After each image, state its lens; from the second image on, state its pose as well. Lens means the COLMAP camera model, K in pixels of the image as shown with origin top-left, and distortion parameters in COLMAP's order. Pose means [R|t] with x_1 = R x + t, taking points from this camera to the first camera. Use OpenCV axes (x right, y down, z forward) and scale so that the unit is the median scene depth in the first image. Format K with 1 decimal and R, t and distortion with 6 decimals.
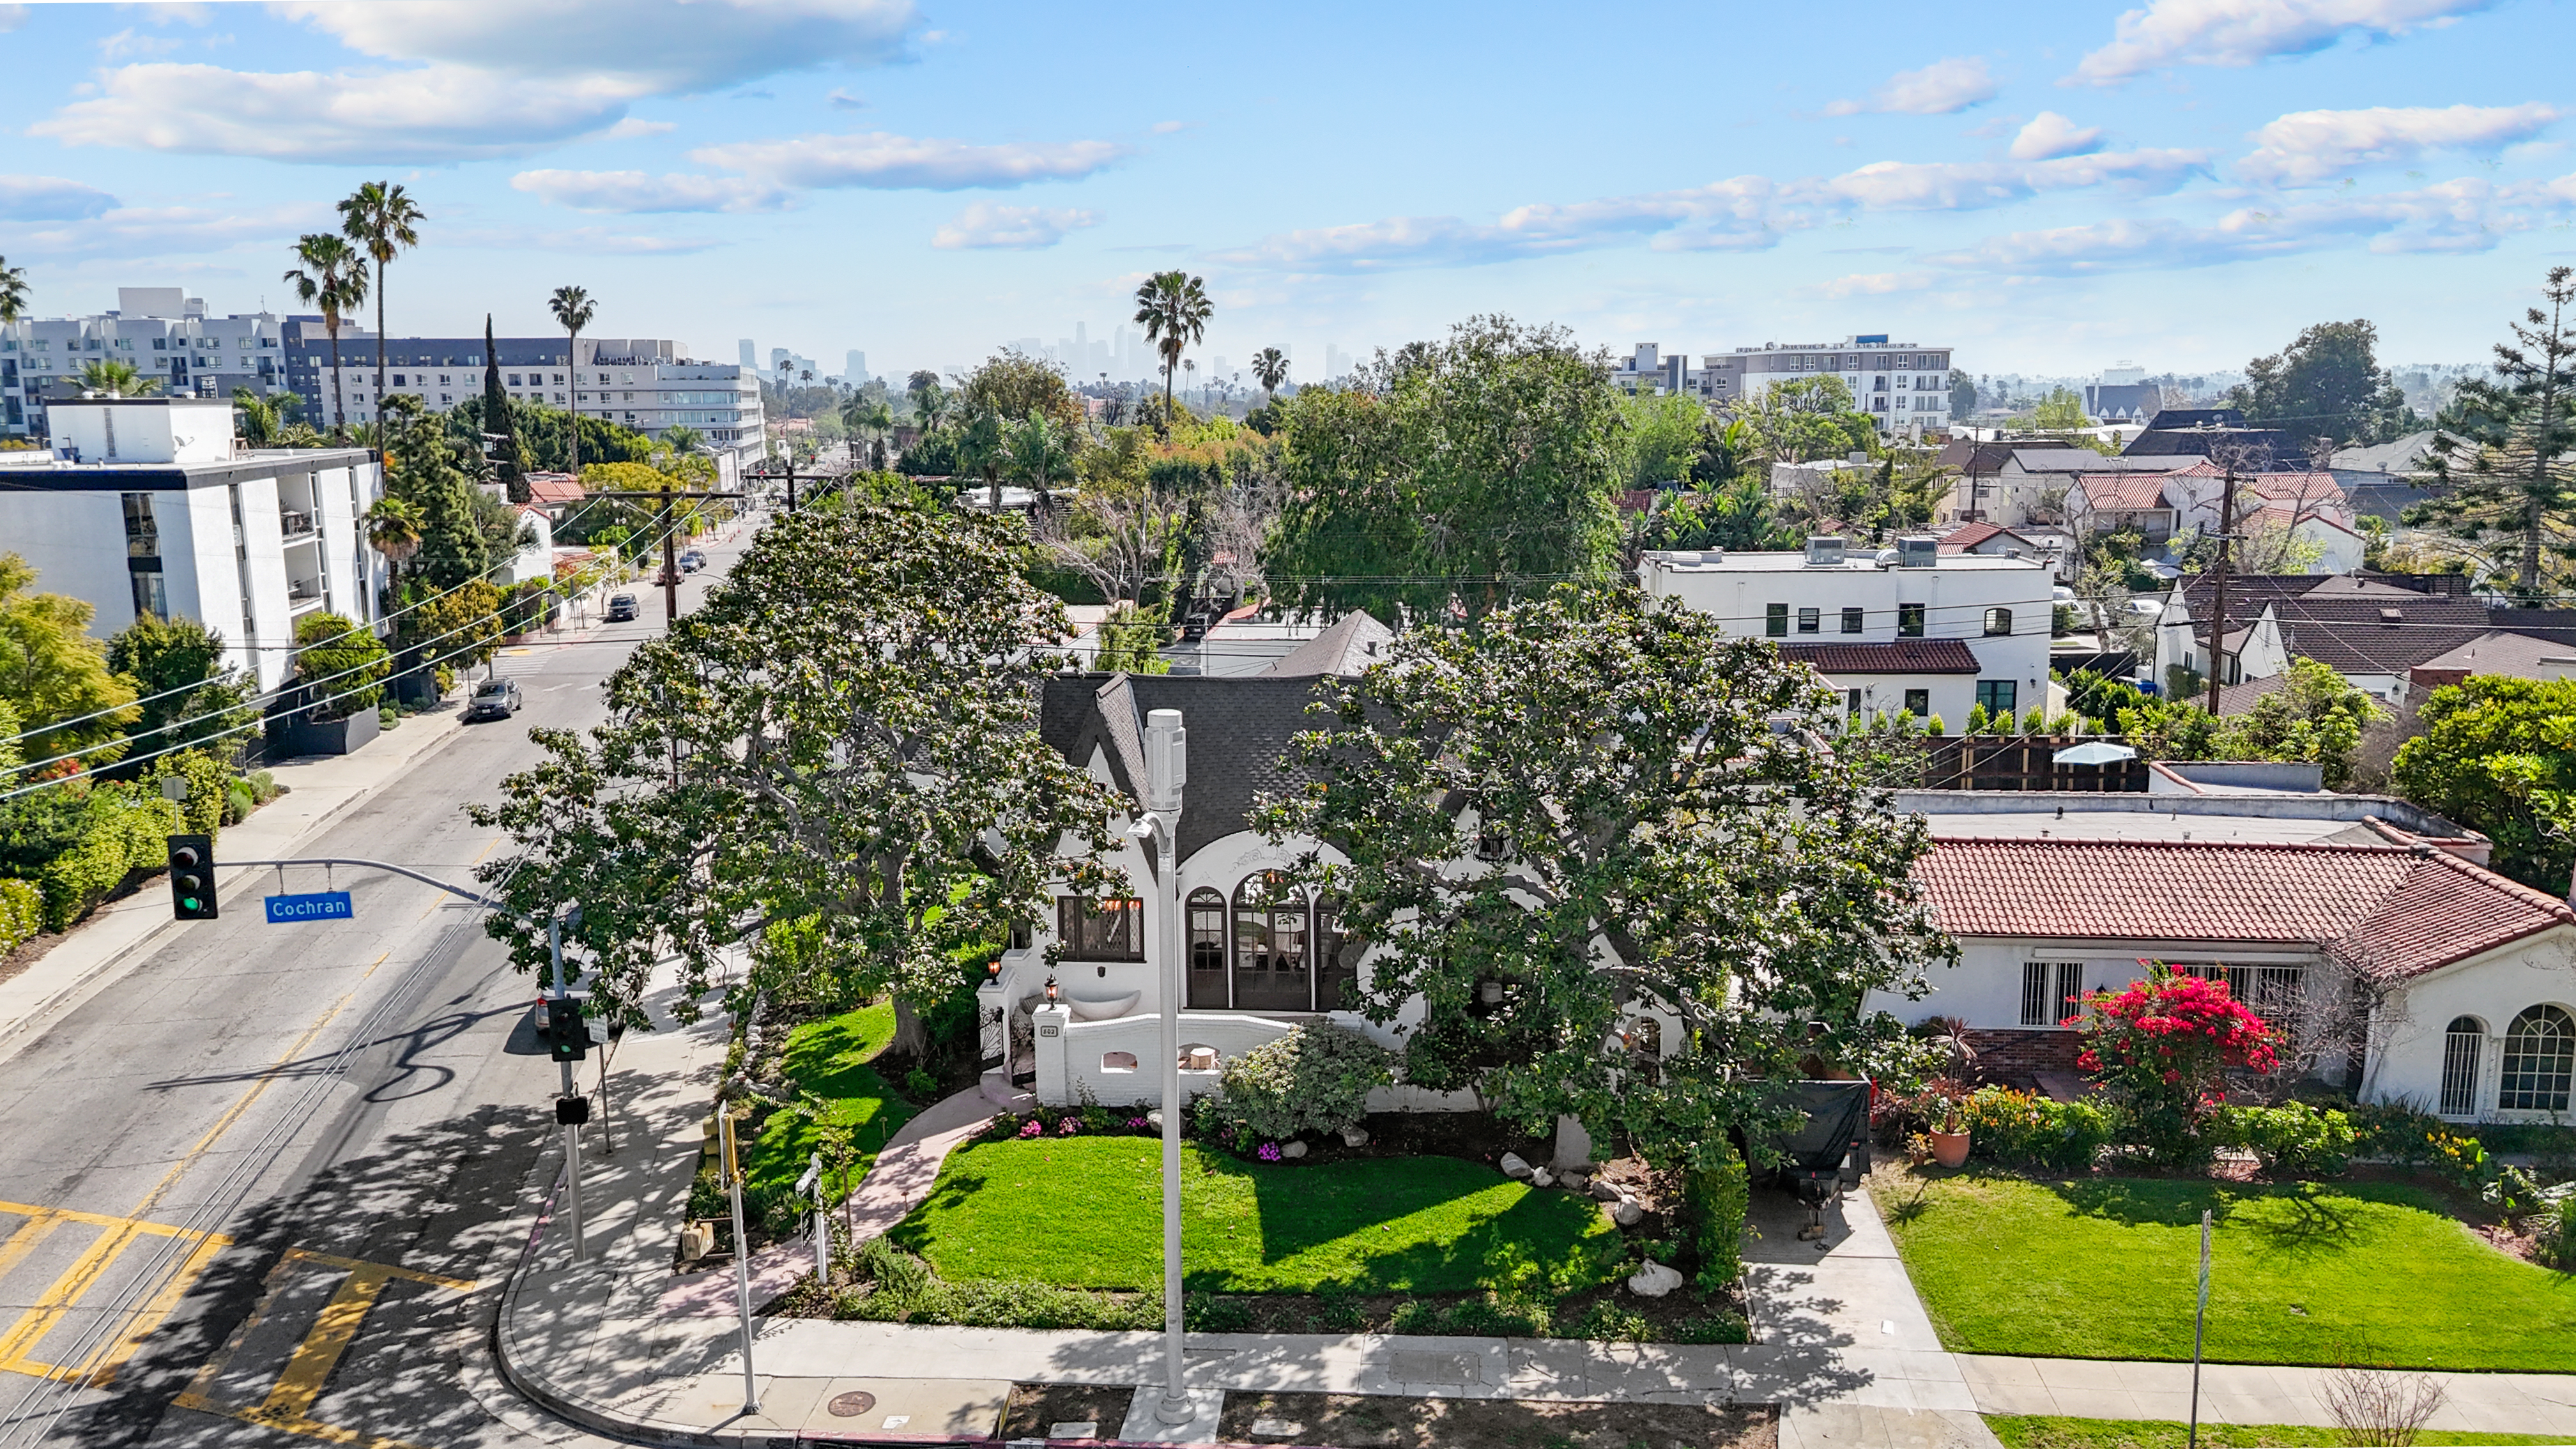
lens RADIAL K [[1936.1, 0, 1295.6], [0, 1936.1, 726.6], [0, 0, 1]] dist [0.064932, -0.053965]
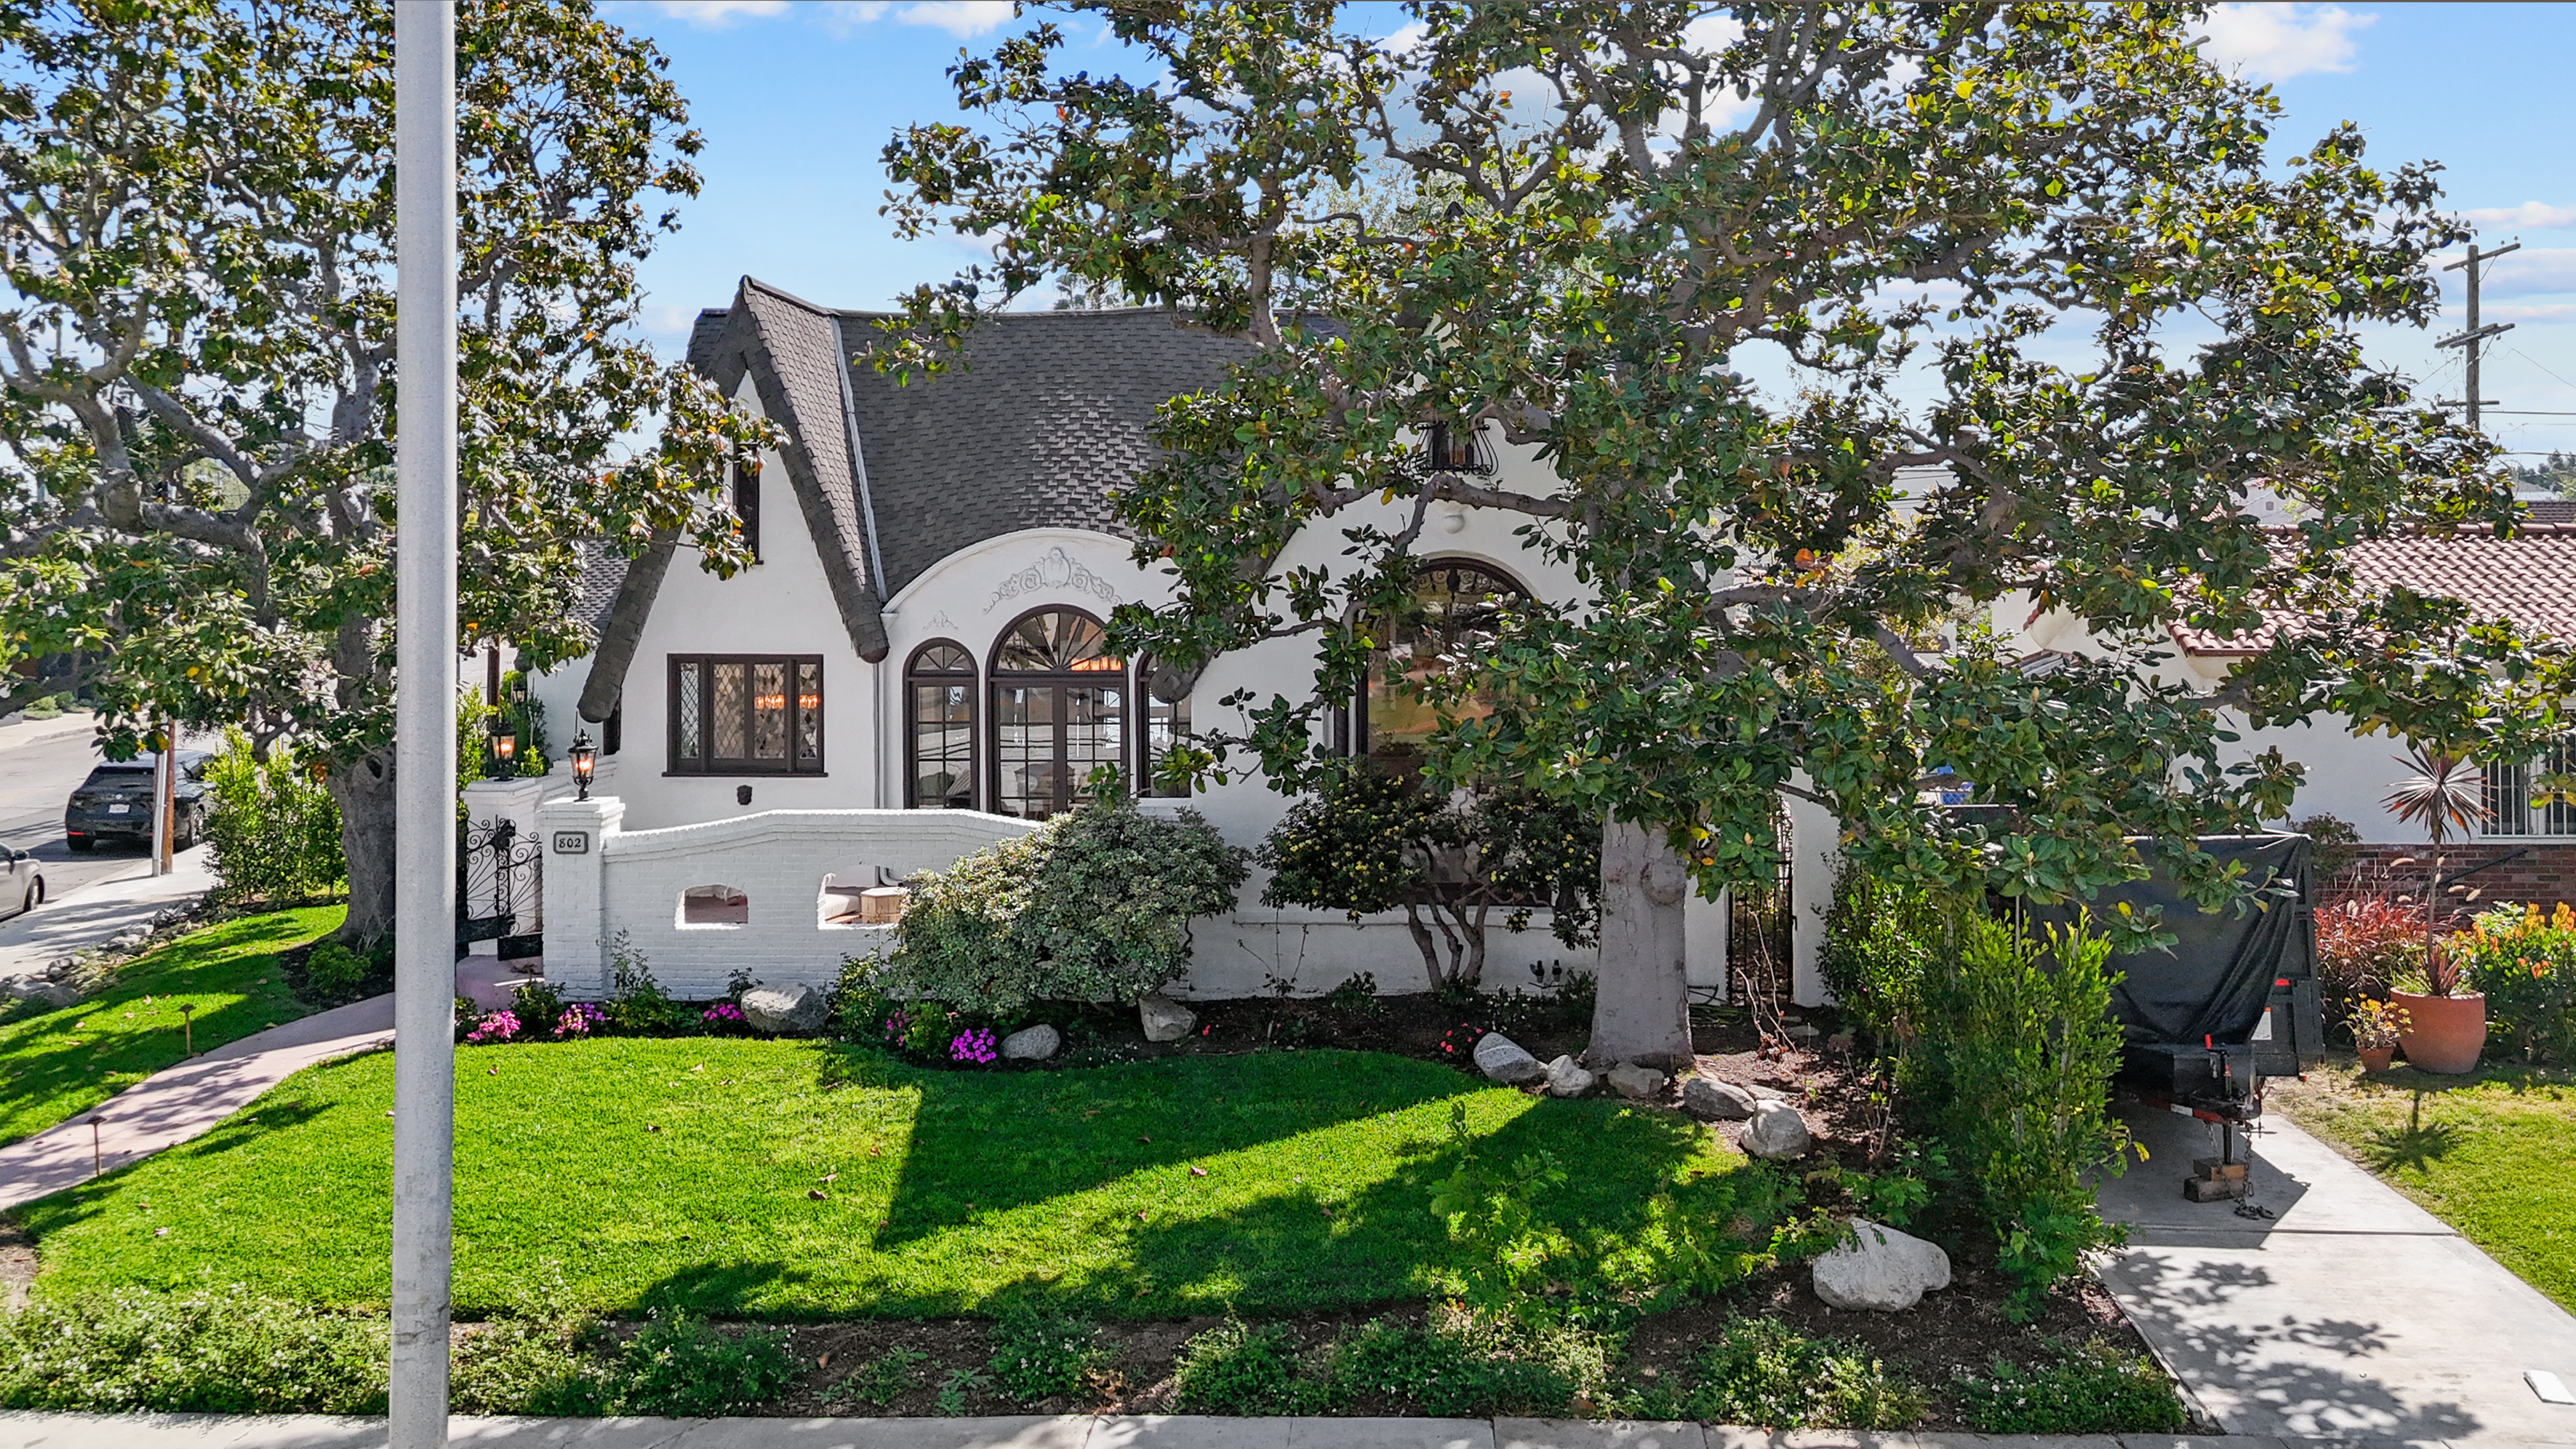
lens RADIAL K [[1960.1, 0, 1303.7], [0, 1960.1, 448.1], [0, 0, 1]] dist [0.067915, -0.053347]
pose [[0.999856, 0.003136, 0.016682, 0.055977], [0.000717, 0.974107, -0.226086, 0.184446], [-0.016959, 0.226065, 0.973964, 0.502610]]
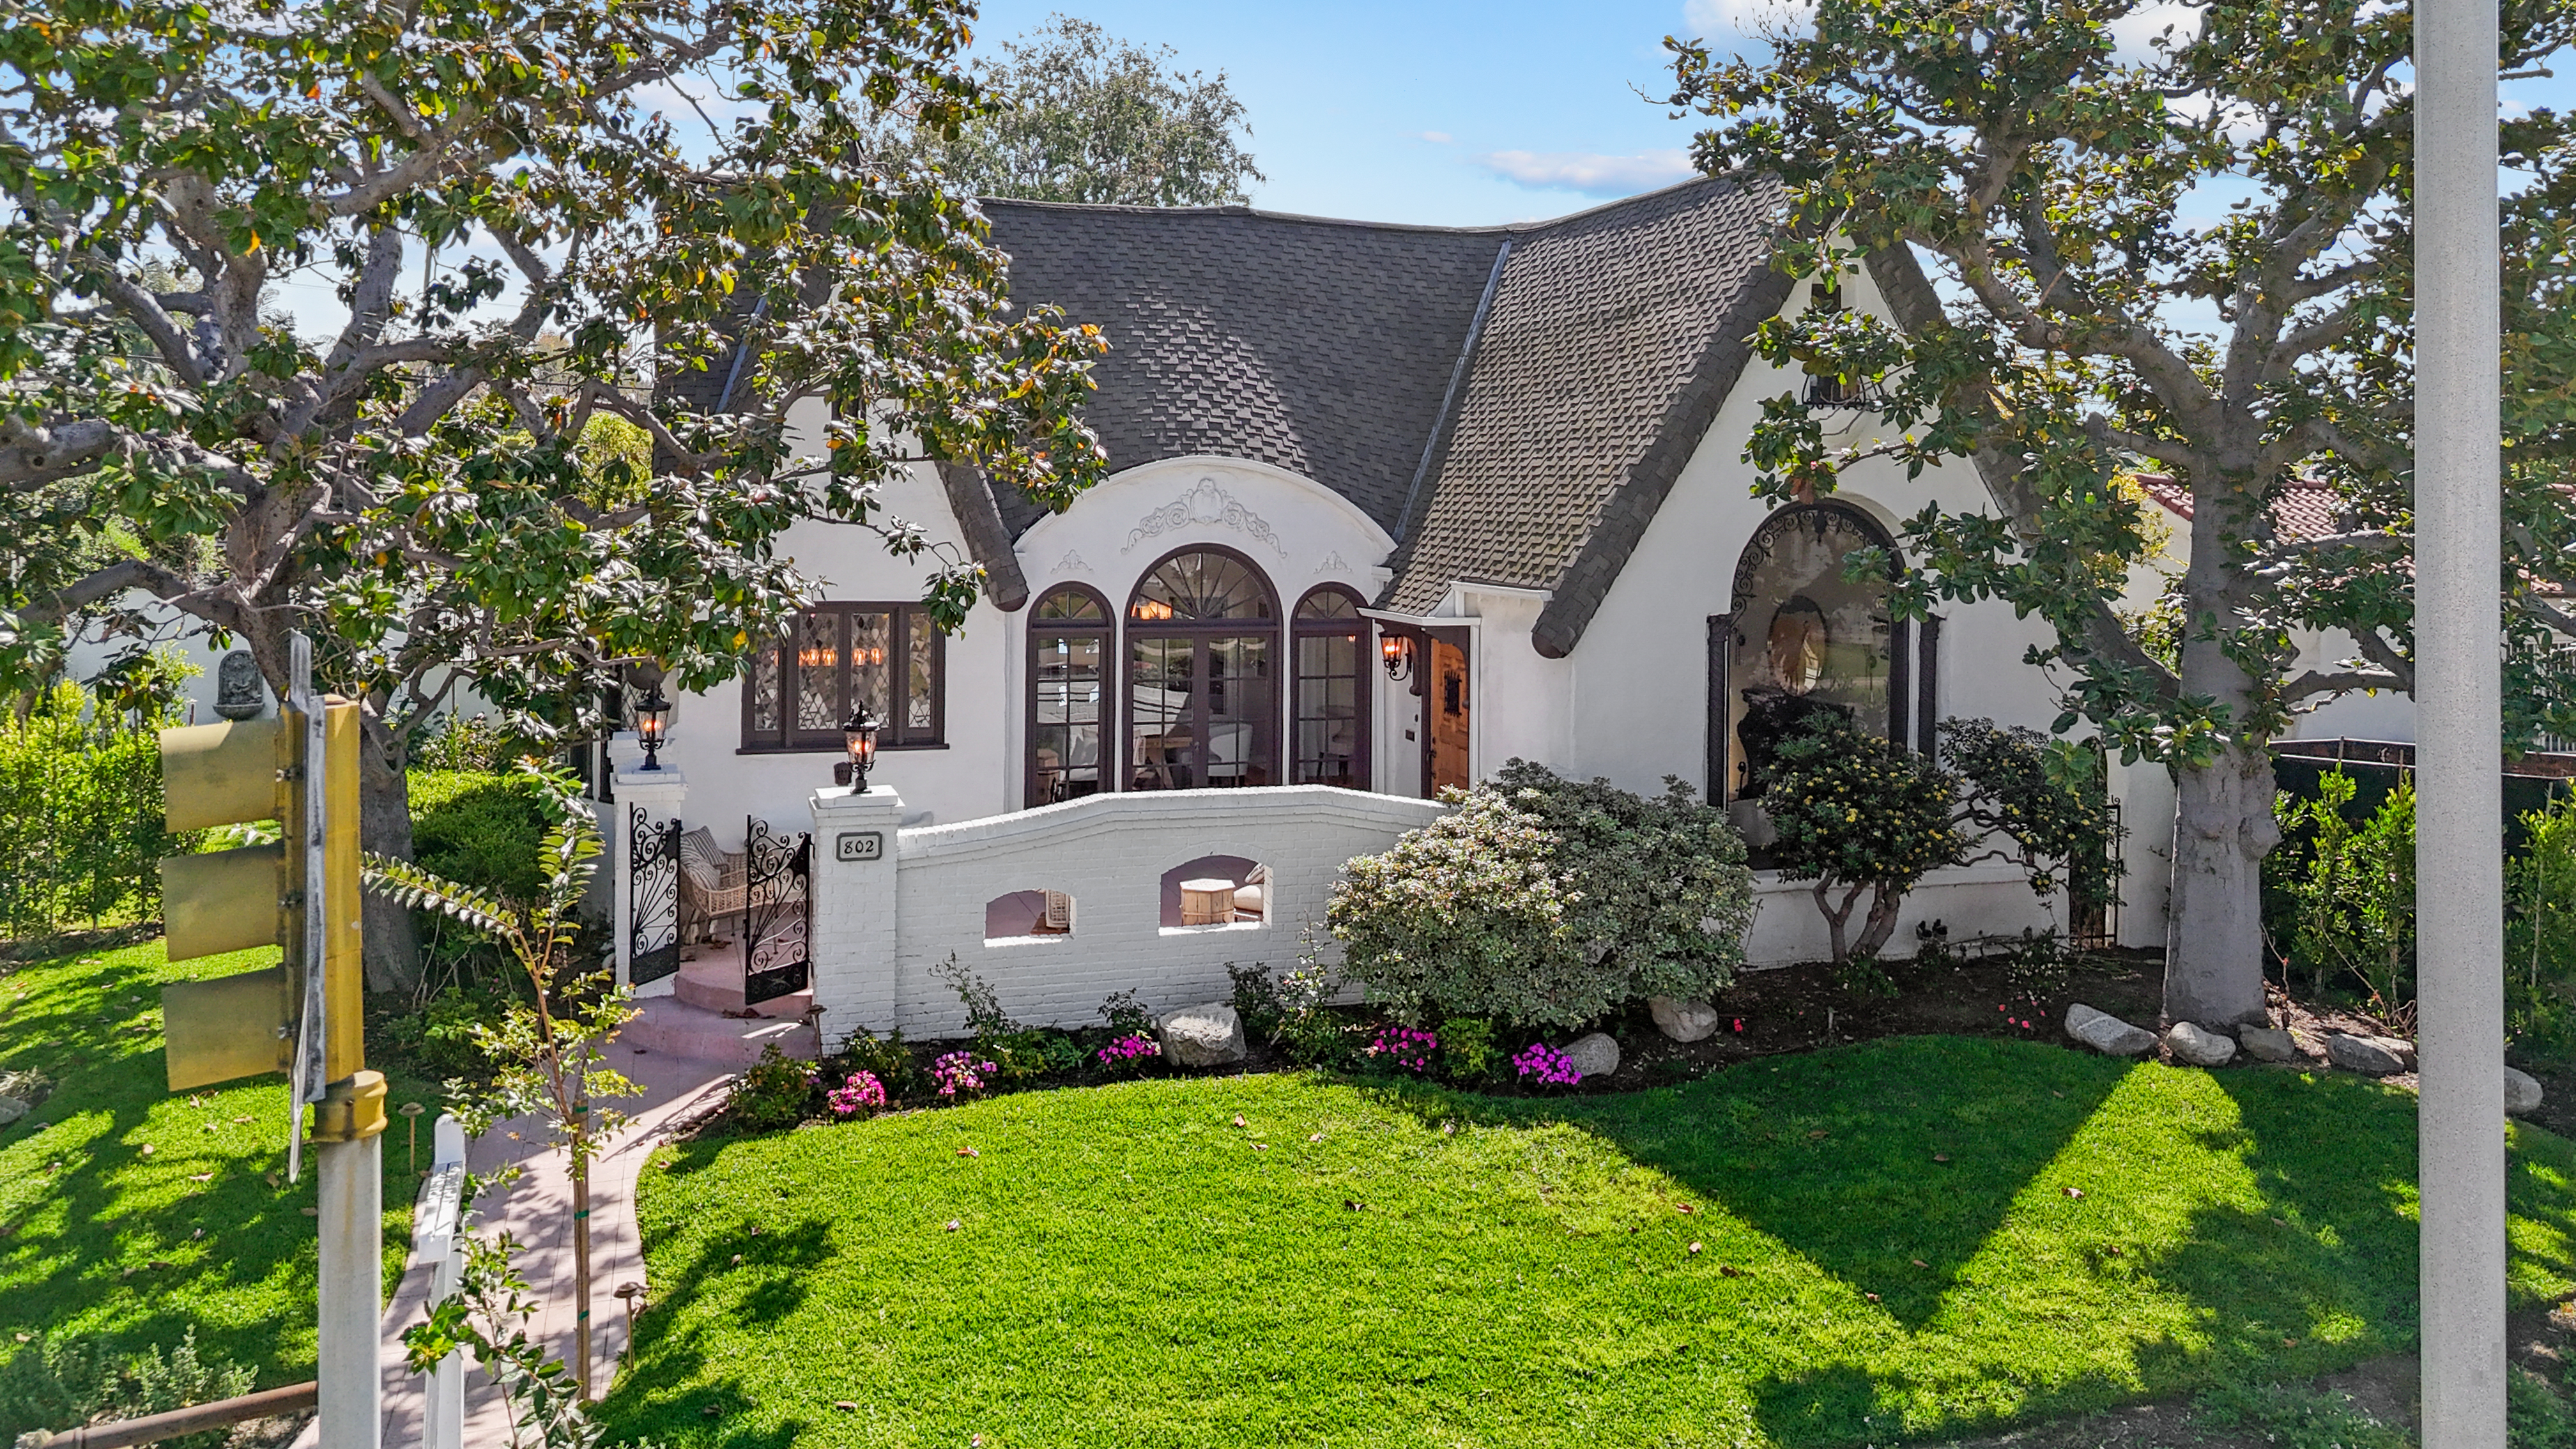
lens RADIAL K [[1950.6, 0, 1301.9], [0, 1950.6, 478.2], [0, 0, 1]] dist [0.075981, -0.072061]
pose [[0.915234, 0.028984, 0.401879, -0.219523], [0.044362, 0.984097, -0.172003, 0.166274], [-0.400473, 0.175251, 0.899393, 0.633946]]
